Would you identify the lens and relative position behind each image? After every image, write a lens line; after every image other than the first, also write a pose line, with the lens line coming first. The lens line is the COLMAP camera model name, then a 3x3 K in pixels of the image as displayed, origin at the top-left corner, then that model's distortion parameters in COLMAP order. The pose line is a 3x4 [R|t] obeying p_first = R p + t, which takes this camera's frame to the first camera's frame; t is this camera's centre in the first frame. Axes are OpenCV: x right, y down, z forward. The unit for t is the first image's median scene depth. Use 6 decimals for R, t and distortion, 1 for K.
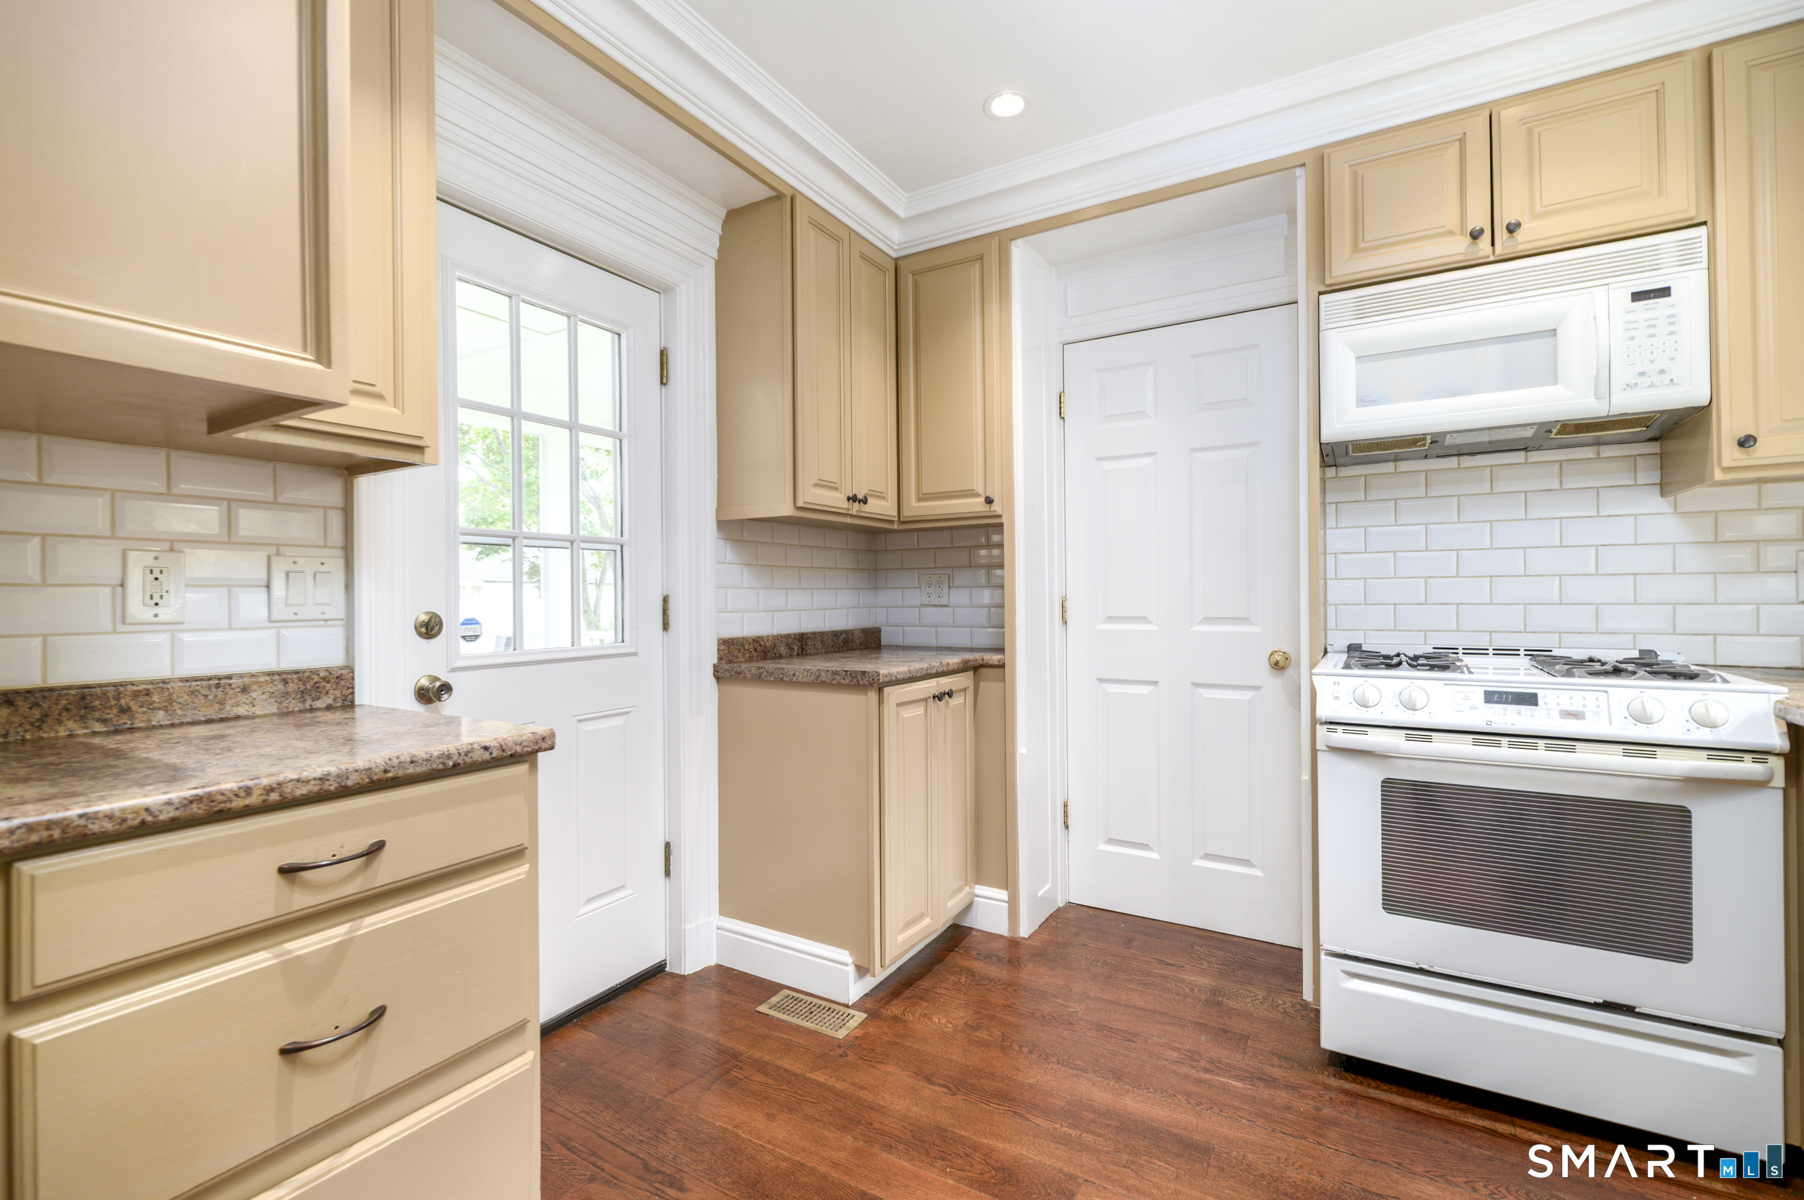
lens RADIAL K [[796.0, 0, 900.5], [0, 796.0, 588.2], [0, 0, 1]] dist [-0.000093, -0.000673]
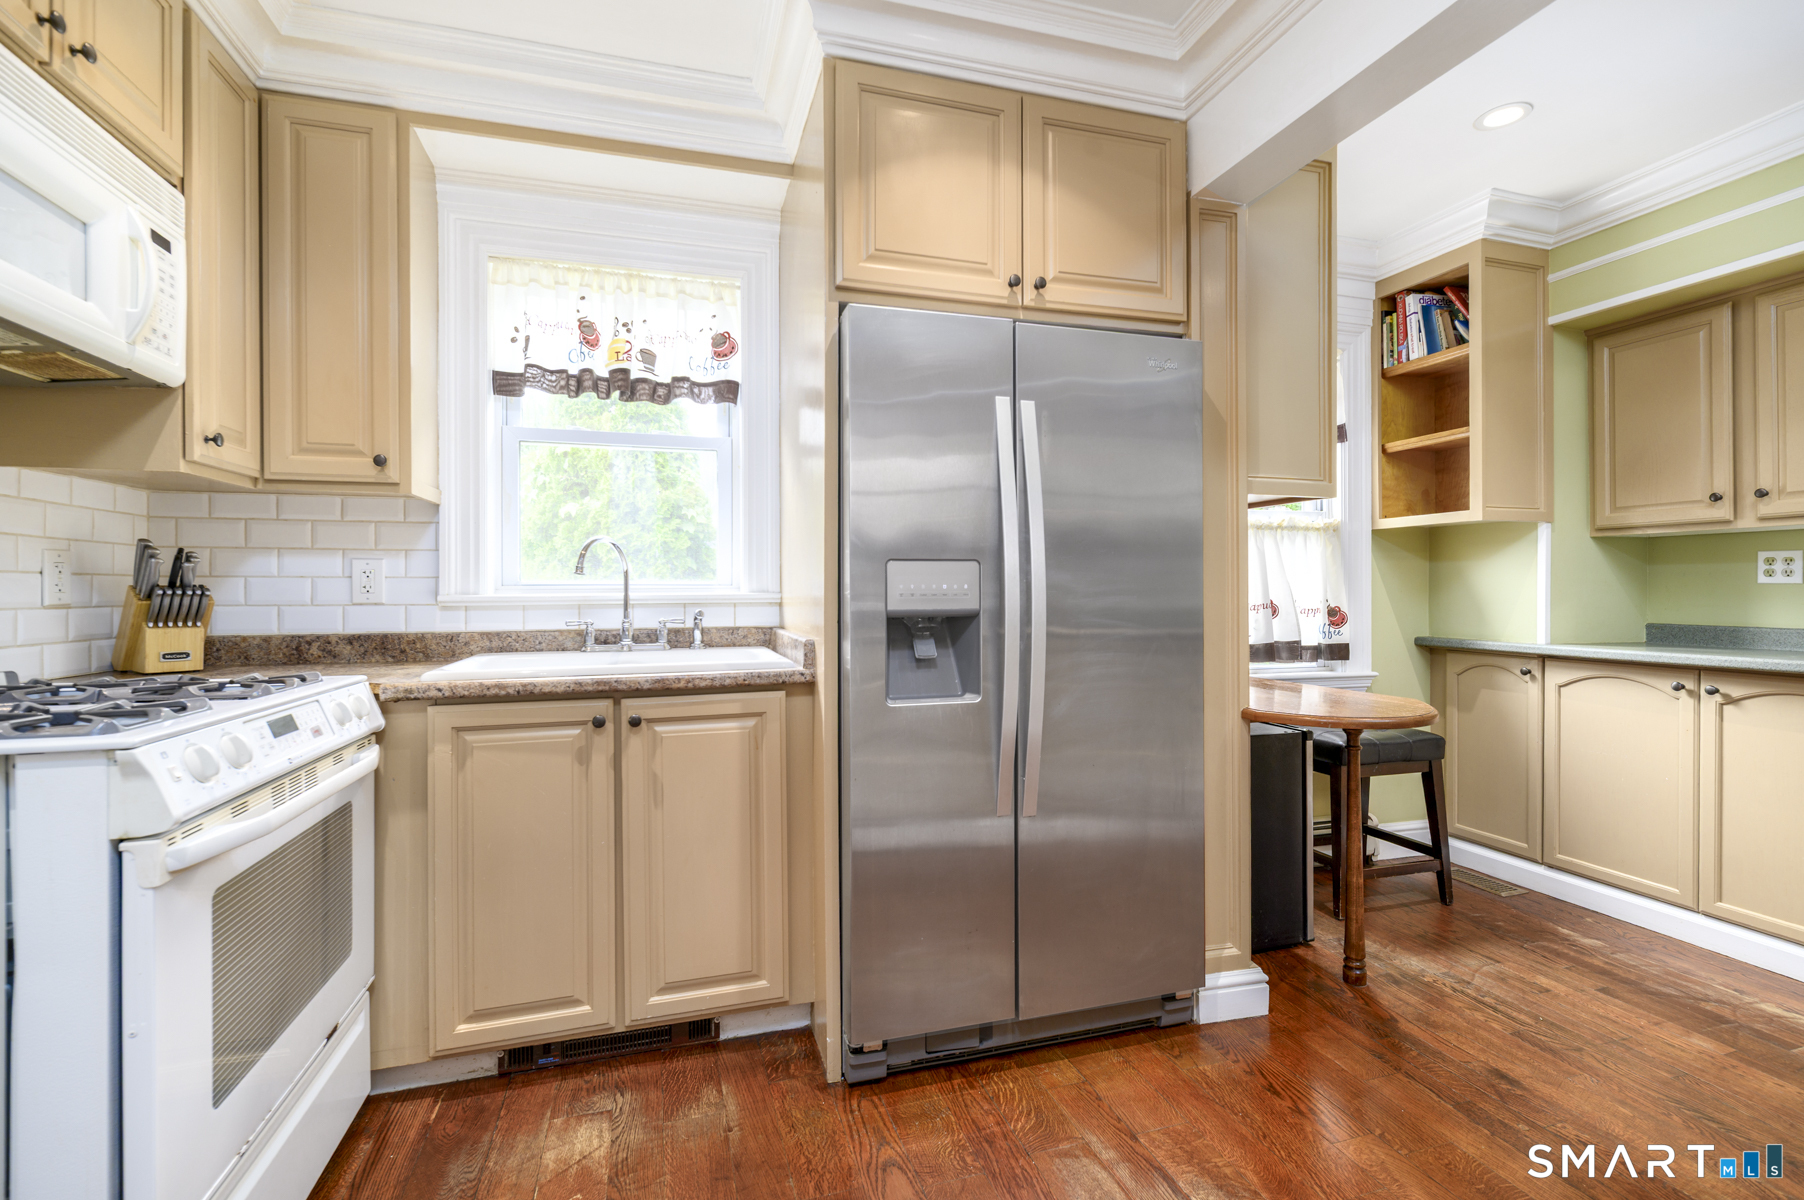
lens RADIAL K [[793.3, 0, 892.9], [0, 793.3, 588.7], [0, 0, 1]] dist [0.000214, -0.000256]
pose [[-0.725413, 0.012183, 0.688206, -0.239554], [0.003029, 0.999890, -0.014507, 0.019371], [-0.688307, -0.008439, -0.725370, 1.346369]]
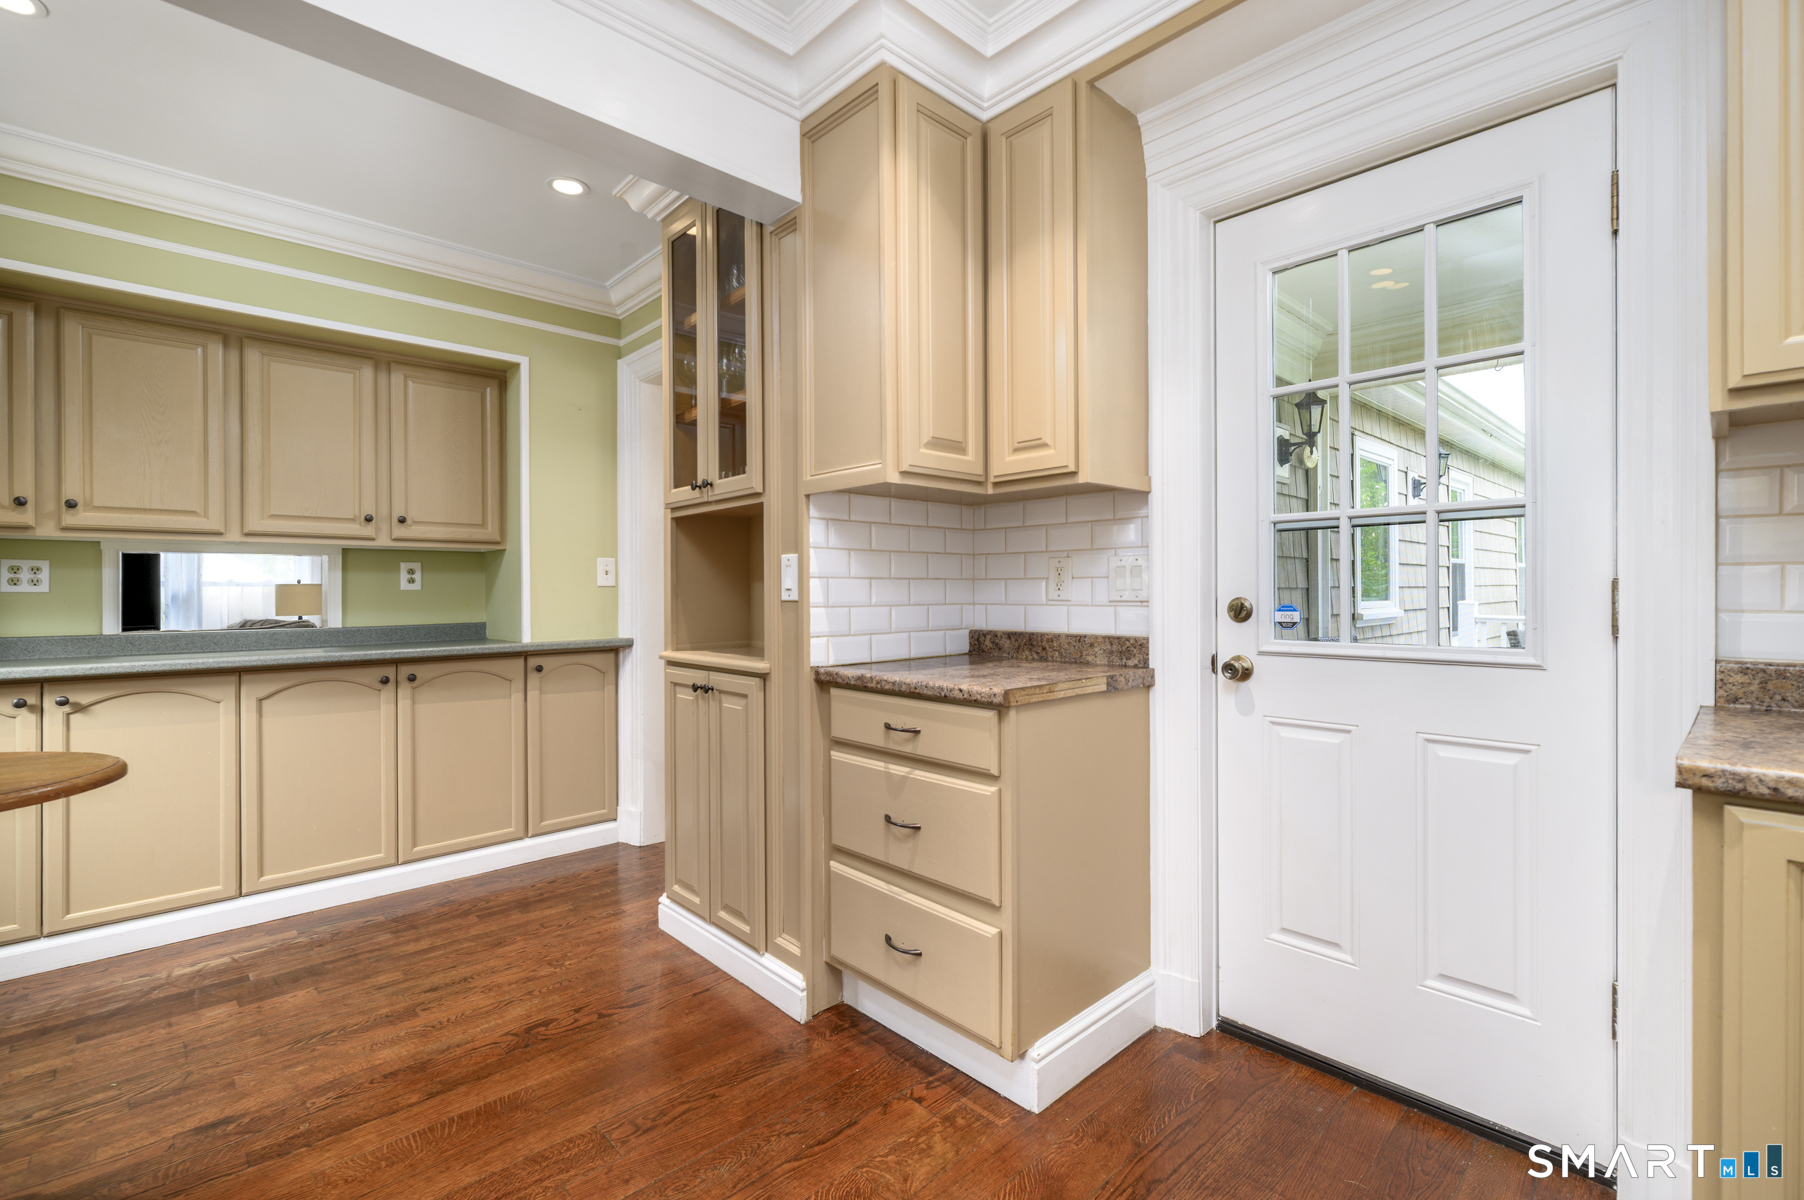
lens RADIAL K [[796.0, 0, 898.6], [0, 796.0, 595.9], [0, 0, 1]] dist [0.000204, -0.001079]
pose [[-0.287578, 0.014560, -0.957647, 0.729059], [0.016780, 0.999808, 0.010162, 0.010388], [0.957610, -0.013147, -0.287767, 1.067338]]
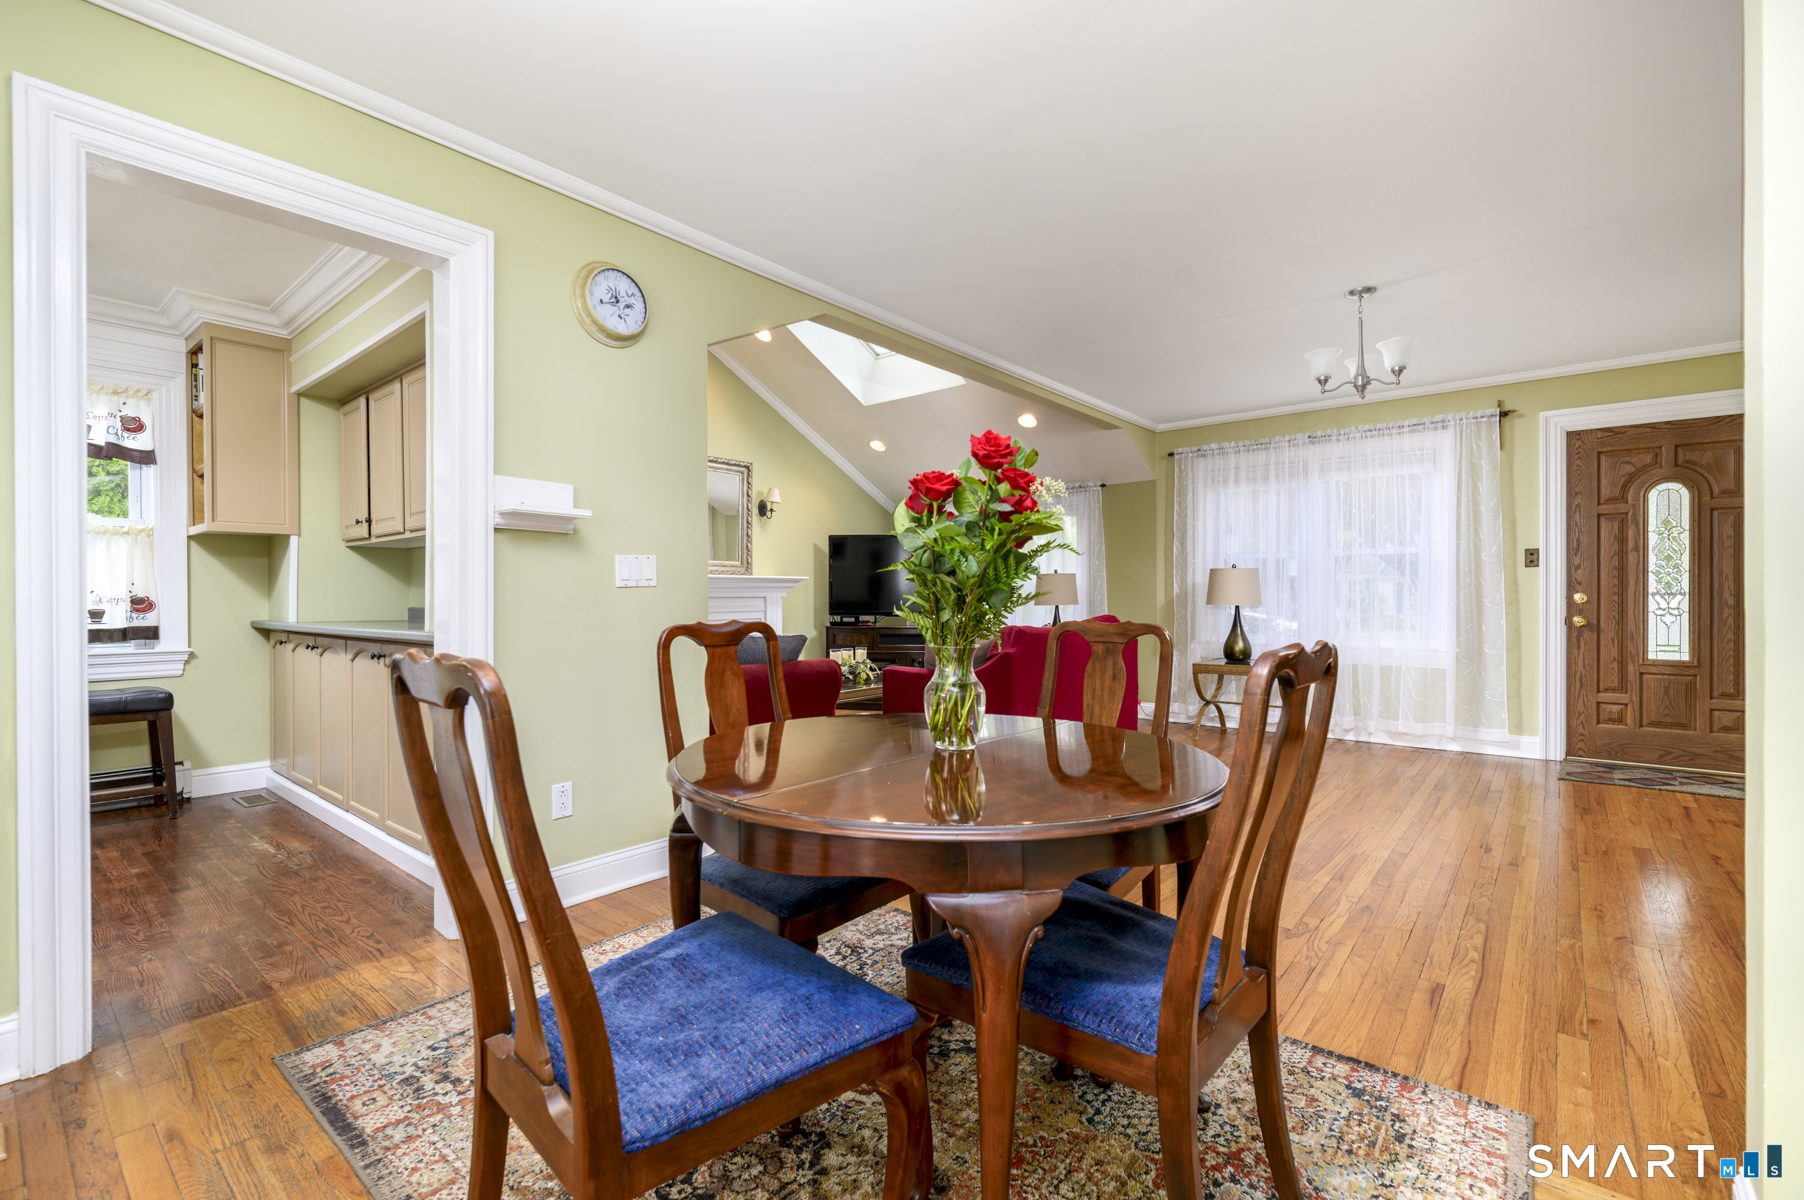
lens RADIAL K [[789.3, 0, 886.9], [0, 789.3, 600.4], [0, 0, 1]] dist [-0.000057, -0.000352]
pose [[-0.984931, 0.012816, 0.172473, -2.579759], [0.011813, 0.999907, -0.006845, 0.103131], [-0.172545, -0.004704, -0.984990, 1.120544]]
